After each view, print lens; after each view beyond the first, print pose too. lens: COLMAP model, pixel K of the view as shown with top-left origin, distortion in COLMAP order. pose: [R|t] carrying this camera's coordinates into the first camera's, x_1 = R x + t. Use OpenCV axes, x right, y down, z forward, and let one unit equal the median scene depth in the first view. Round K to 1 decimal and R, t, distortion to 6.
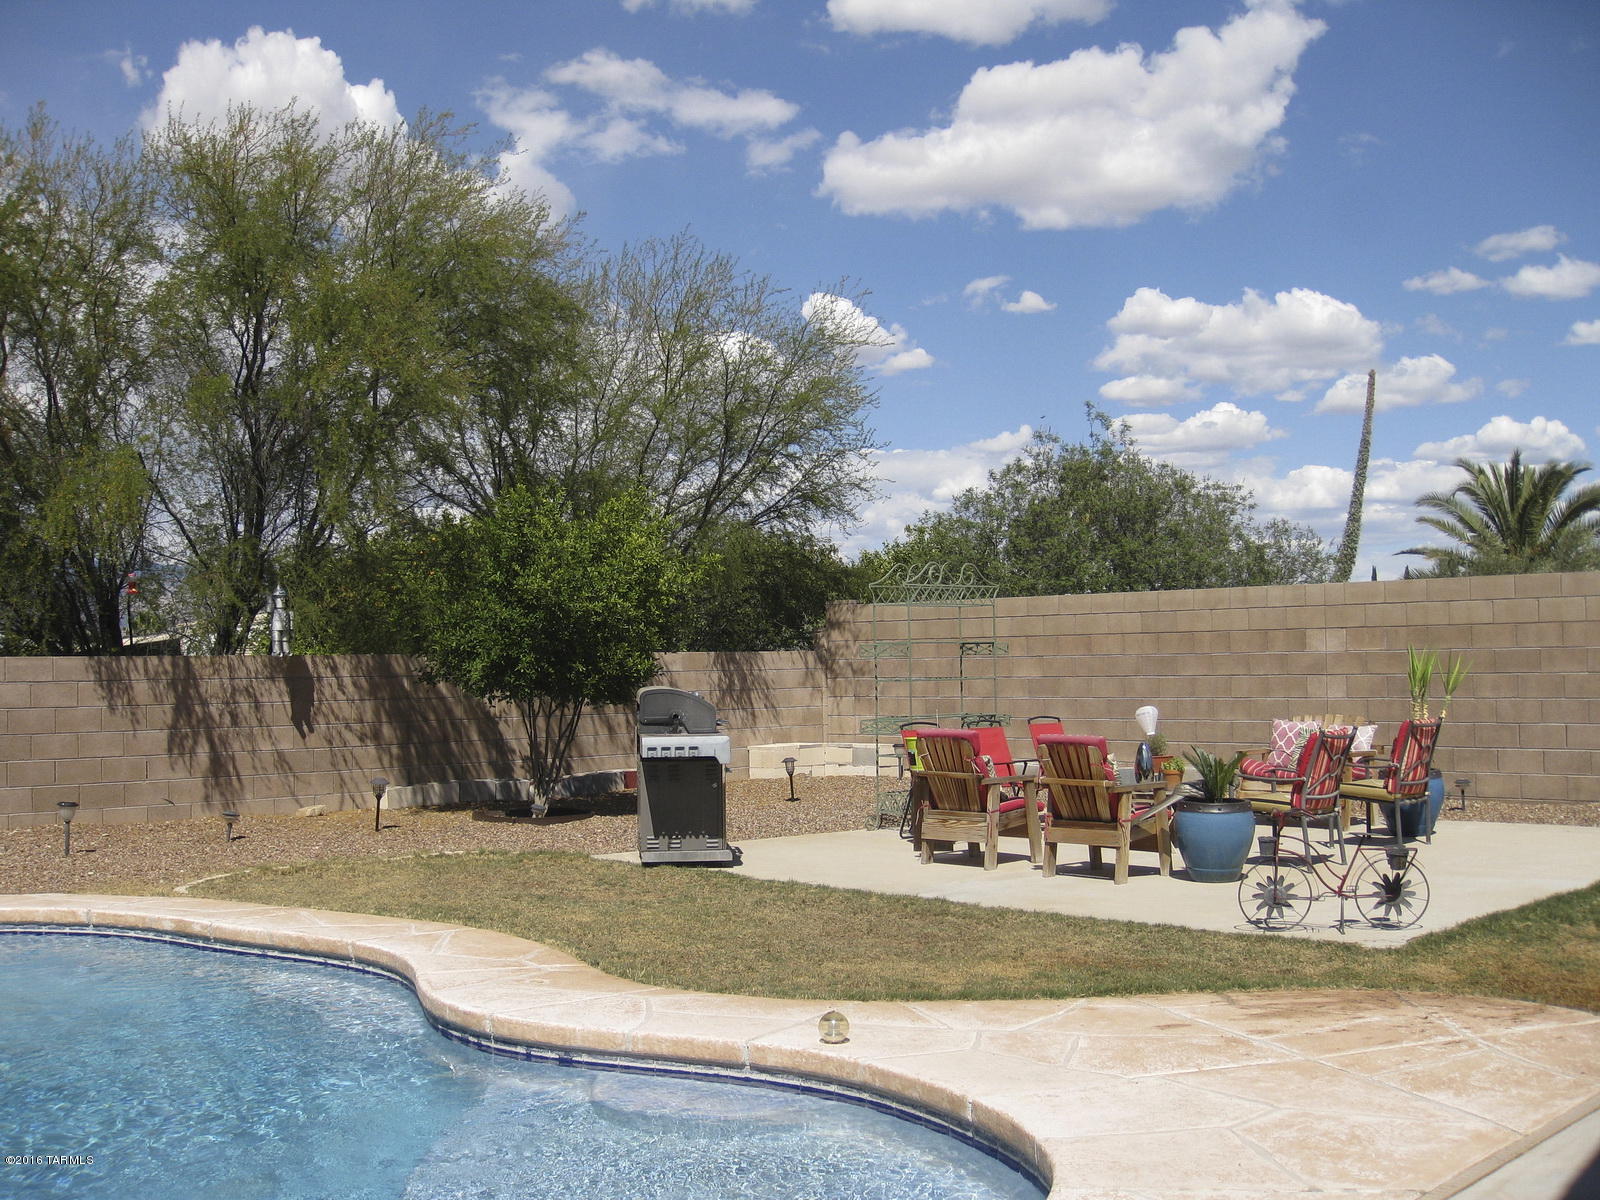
lens RADIAL K [[1782.7, 0, 800.0], [0, 1782.7, 600.0], [0, 0, 1]] dist [-0.067677, 0.009925]
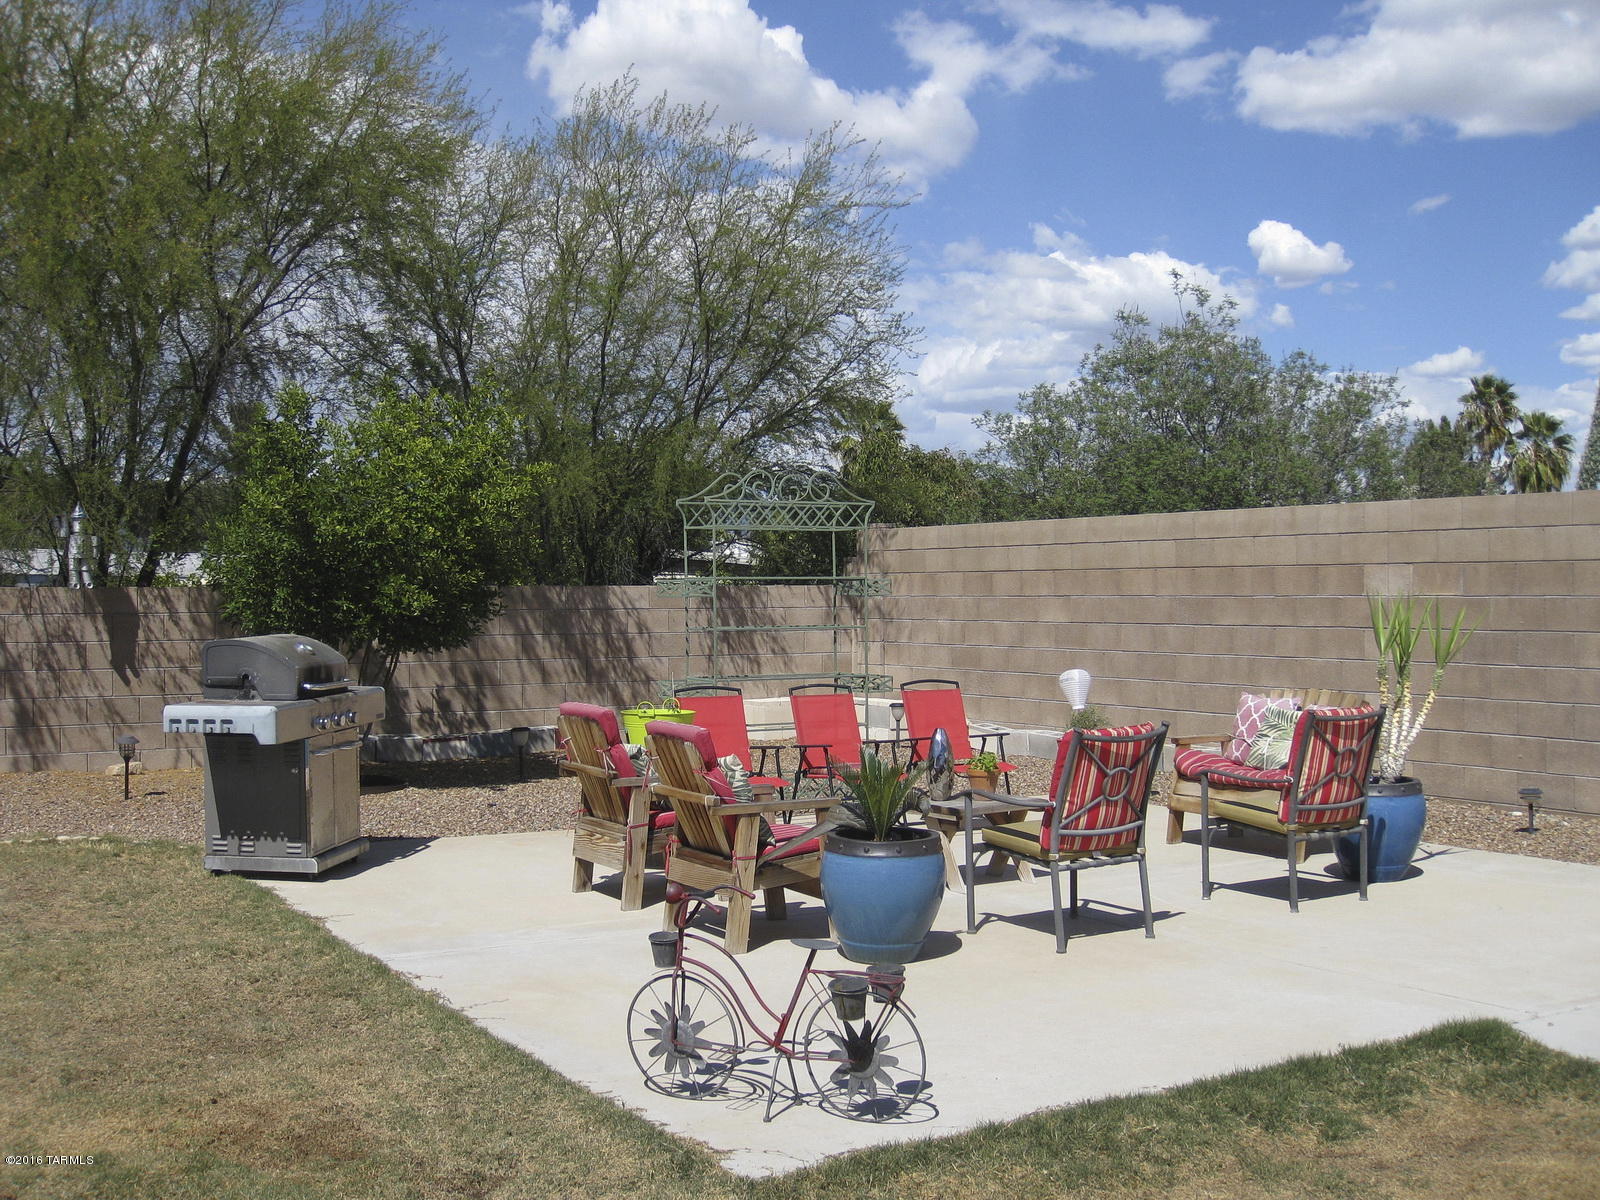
lens RADIAL K [[1760.9, 0, 752.5], [0, 1760.9, 595.9], [0, 0, 1]] dist [-0.117393, -0.001436]
pose [[0.964956, 0.011383, -0.262165, 0.227605], [-0.001304, 0.999254, 0.038587, 0.002254], [0.262409, -0.036893, 0.964251, 0.248435]]
